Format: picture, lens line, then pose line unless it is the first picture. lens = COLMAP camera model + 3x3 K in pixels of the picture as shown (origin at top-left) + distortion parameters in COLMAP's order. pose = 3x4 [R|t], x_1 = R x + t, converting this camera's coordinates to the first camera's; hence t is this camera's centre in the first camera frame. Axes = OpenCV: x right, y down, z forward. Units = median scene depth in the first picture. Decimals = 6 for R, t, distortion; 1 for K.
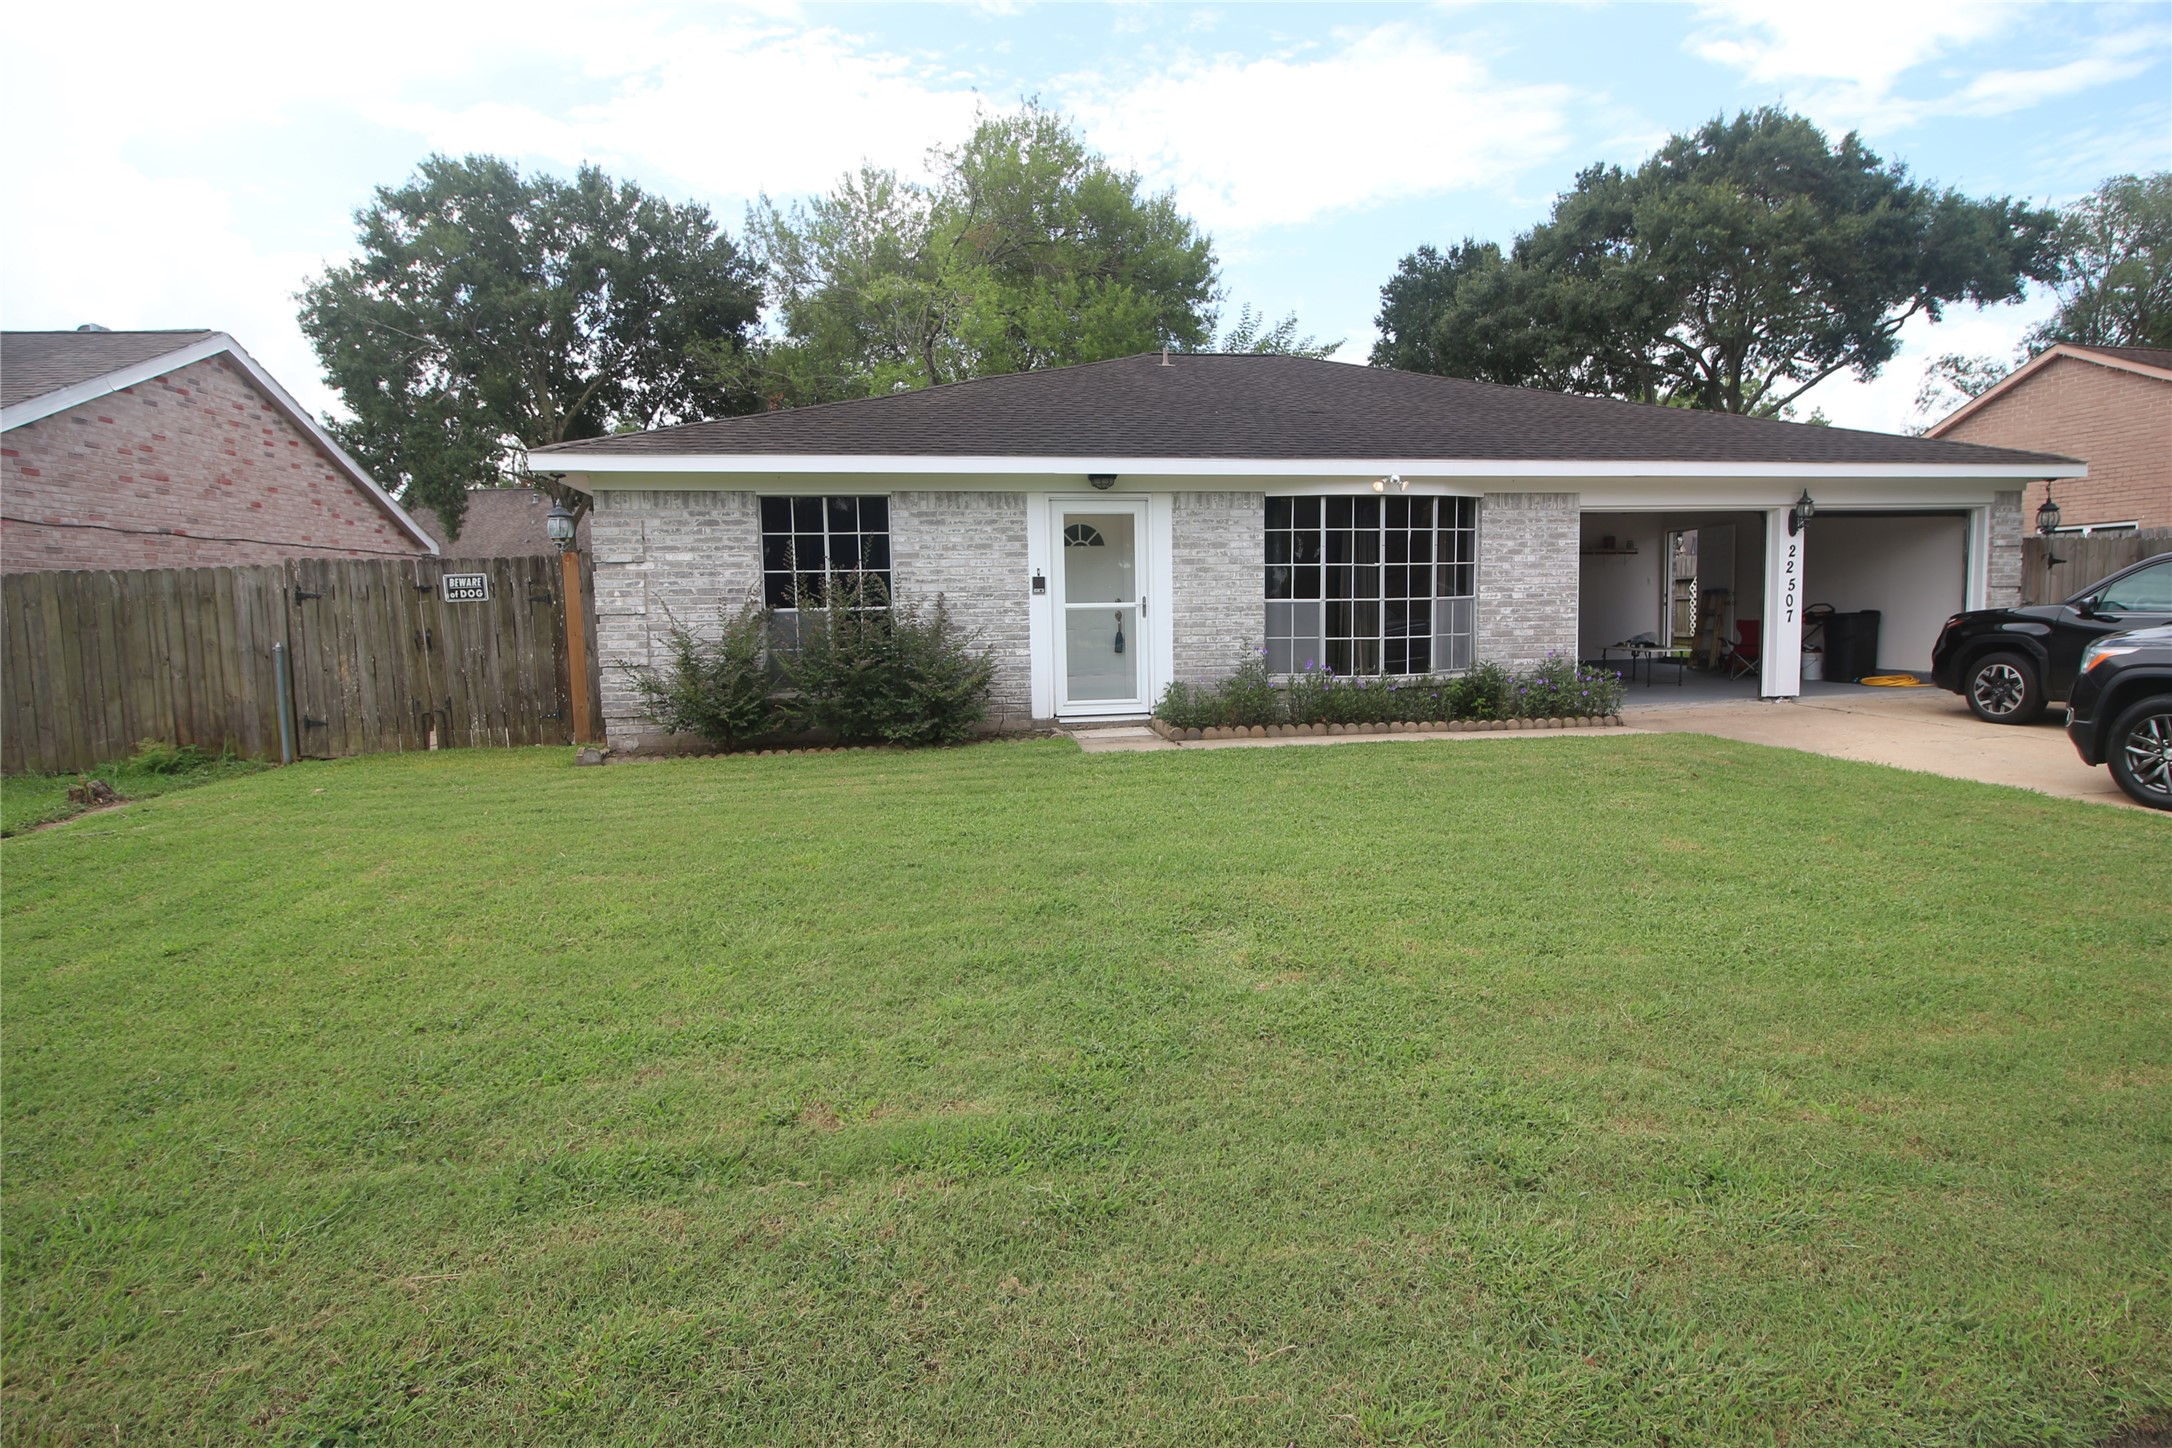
lens RADIAL K [[1131.1, 0, 1087.1], [0, 1131.1, 722.2], [0, 0, 1]] dist [-0.005632, -0.010498]
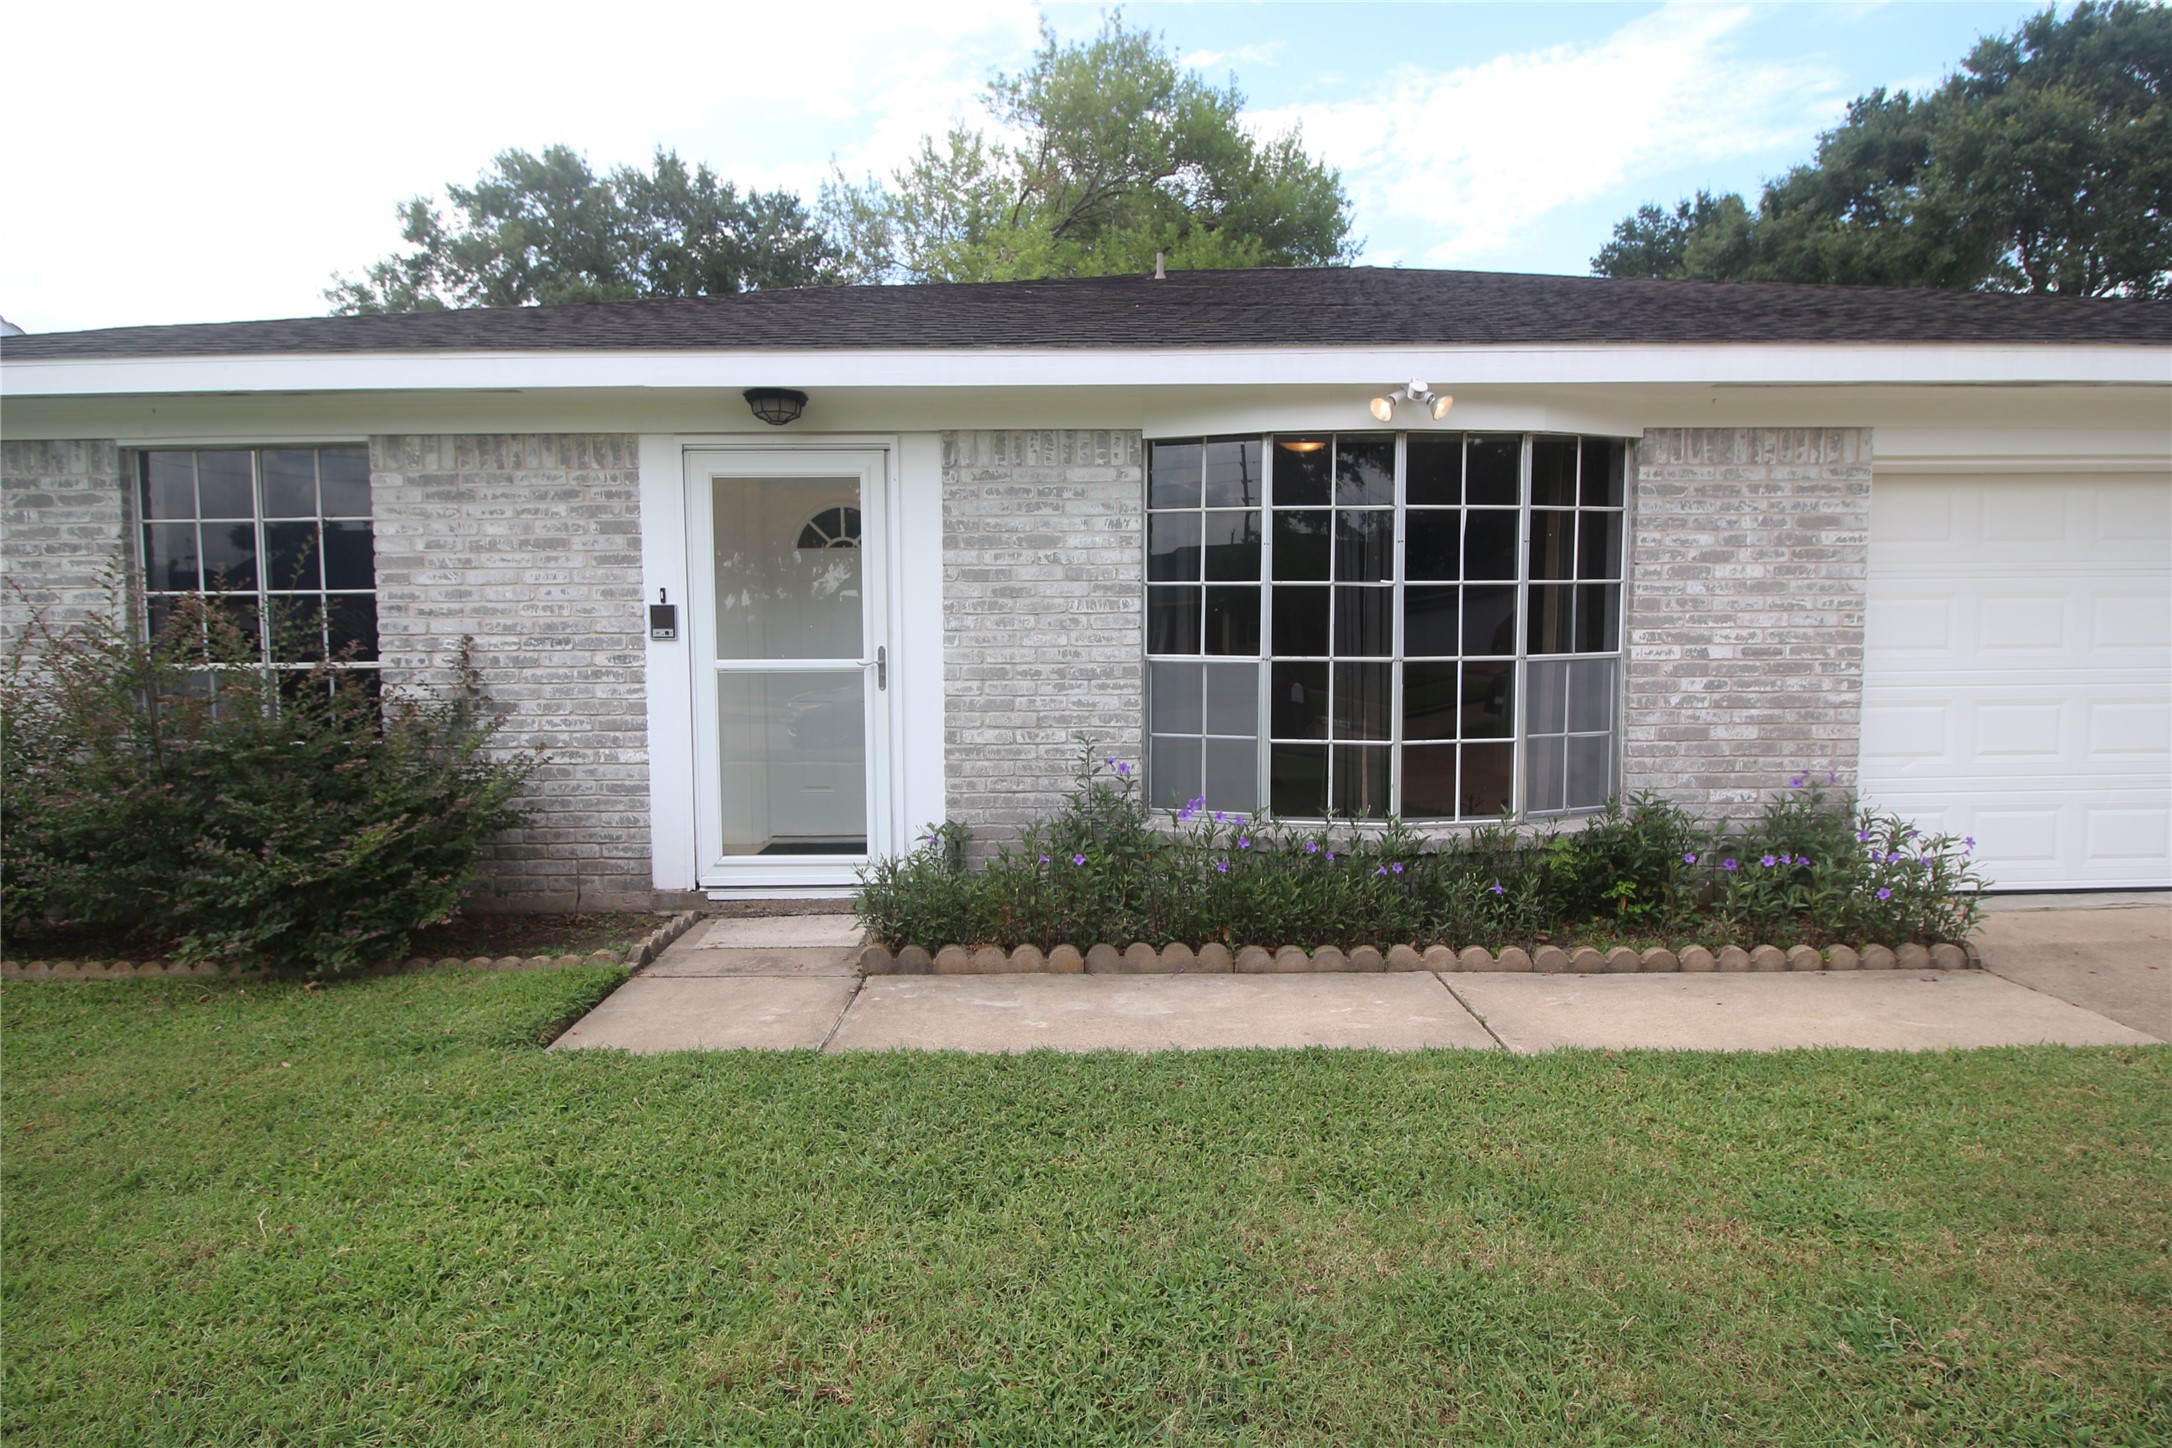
lens RADIAL K [[1131.1, 0, 1086.1], [0, 1131.1, 717.6], [0, 0, 1]] dist [-0.005632, -0.010498]
pose [[0.983524, 0.024370, -0.179129, 0.212672], [-0.028689, 0.999356, -0.021557, -0.068987], [0.178489, 0.026340, 0.983589, 0.510218]]
